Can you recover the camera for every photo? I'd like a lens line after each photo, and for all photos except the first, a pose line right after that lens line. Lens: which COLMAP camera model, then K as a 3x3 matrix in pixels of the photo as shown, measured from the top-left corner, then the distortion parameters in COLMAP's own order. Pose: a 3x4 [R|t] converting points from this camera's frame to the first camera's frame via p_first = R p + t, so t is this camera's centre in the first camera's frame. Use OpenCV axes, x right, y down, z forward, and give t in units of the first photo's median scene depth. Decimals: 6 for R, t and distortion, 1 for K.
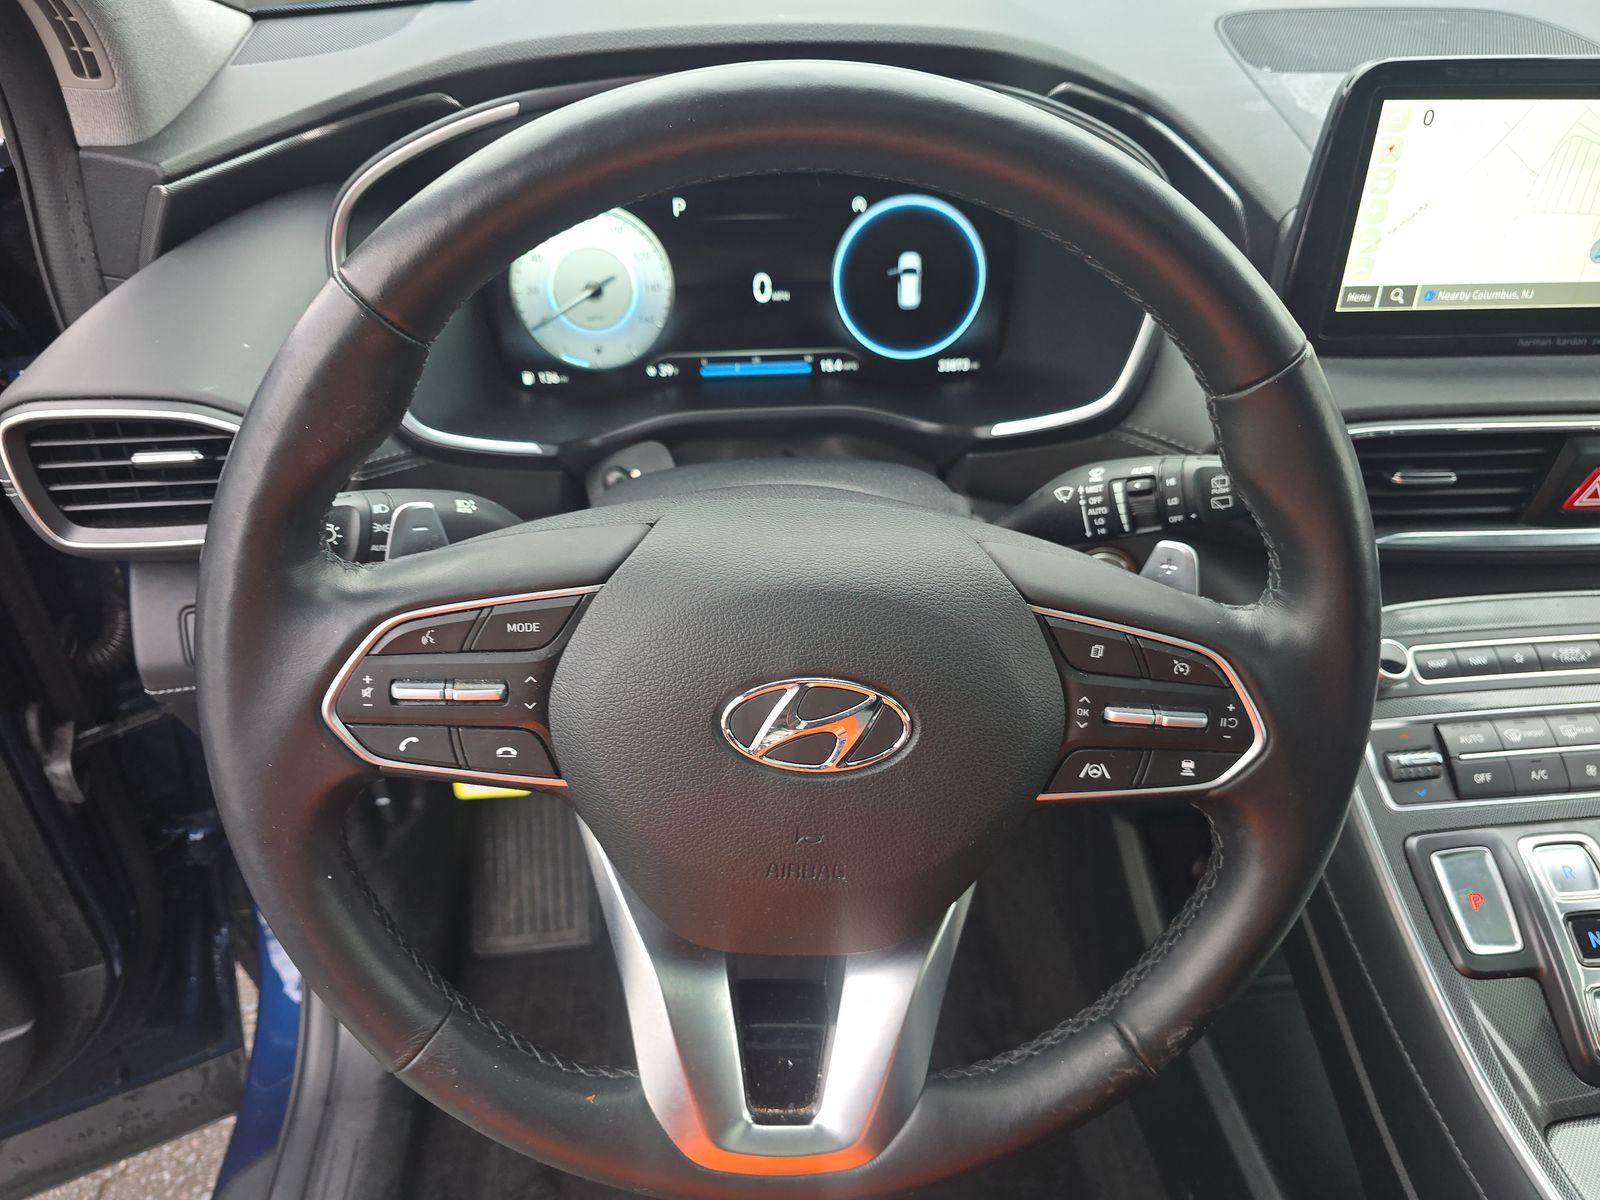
lens RADIAL K [[1128.1, 0, 803.2], [0, 1128.1, 628.7], [0, 0, 1]] dist [0.039429, -0.037635]
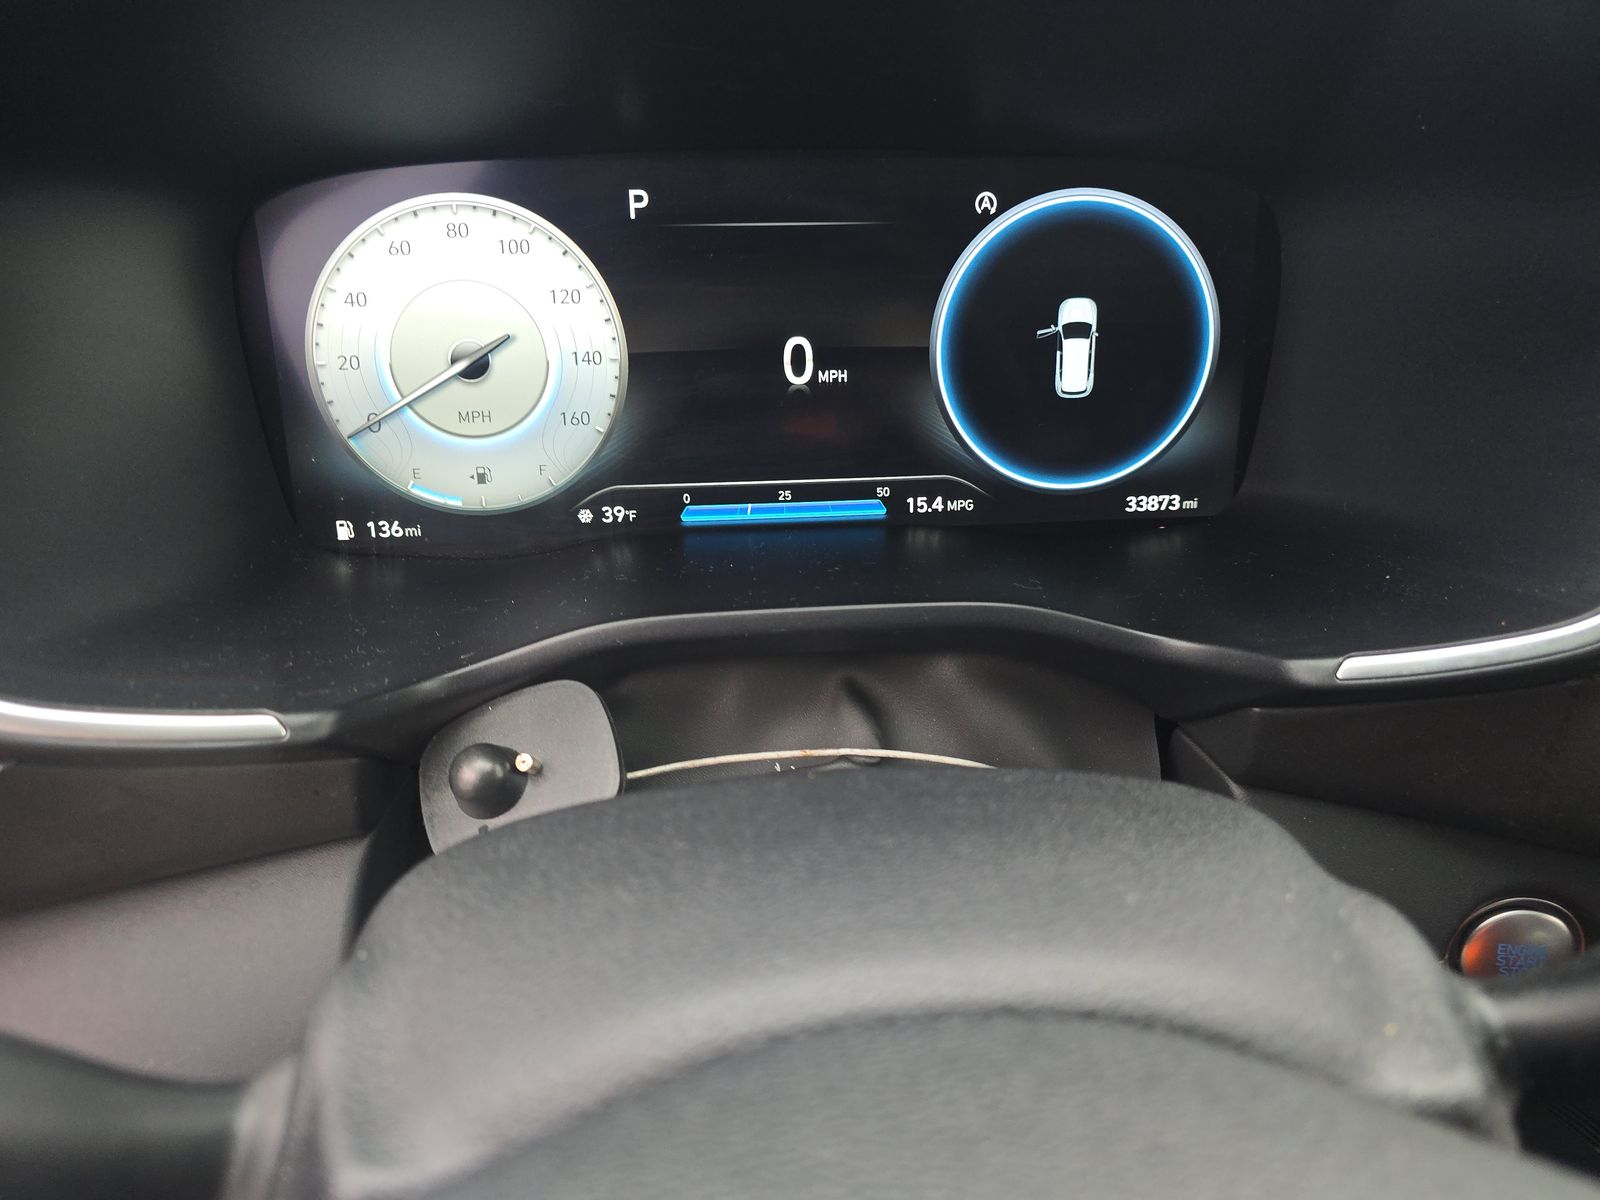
lens RADIAL K [[1077.8, 0, 798.4], [0, 1077.8, 644.1], [0, 0, 1]] dist [0.038252, -0.029931]
pose [[0.999968, 0.001643, 0.007799, -0.047896], [-0.001173, 0.998204, -0.059894, -0.169023], [-0.007883, 0.059883, 0.998174, 0.614048]]
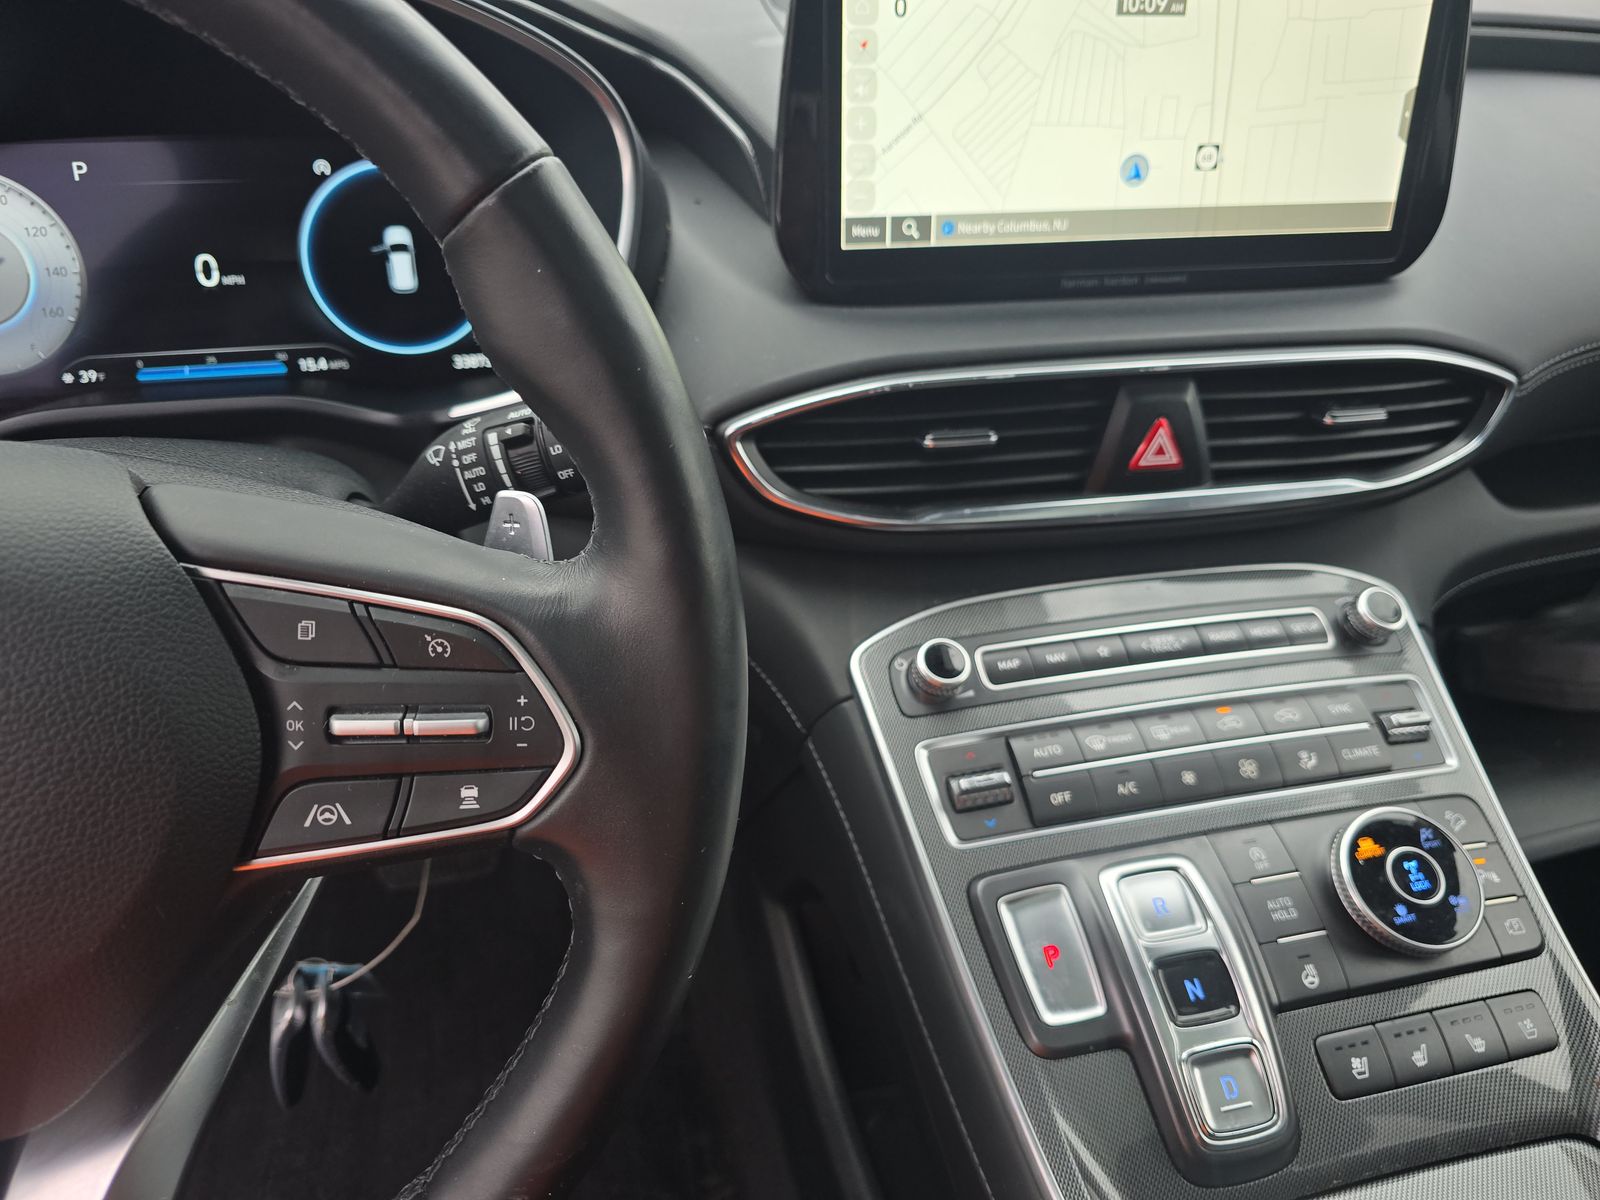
lens RADIAL K [[1128.1, 0, 803.2], [0, 1128.1, 628.7], [0, 0, 1]] dist [0.039429, -0.037635]
pose [[0.989914, -0.065474, 0.125632, 0.318738], [0.077291, 0.992790, -0.091619, 0.070117], [-0.118728, 0.100405, 0.987837, 0.214087]]
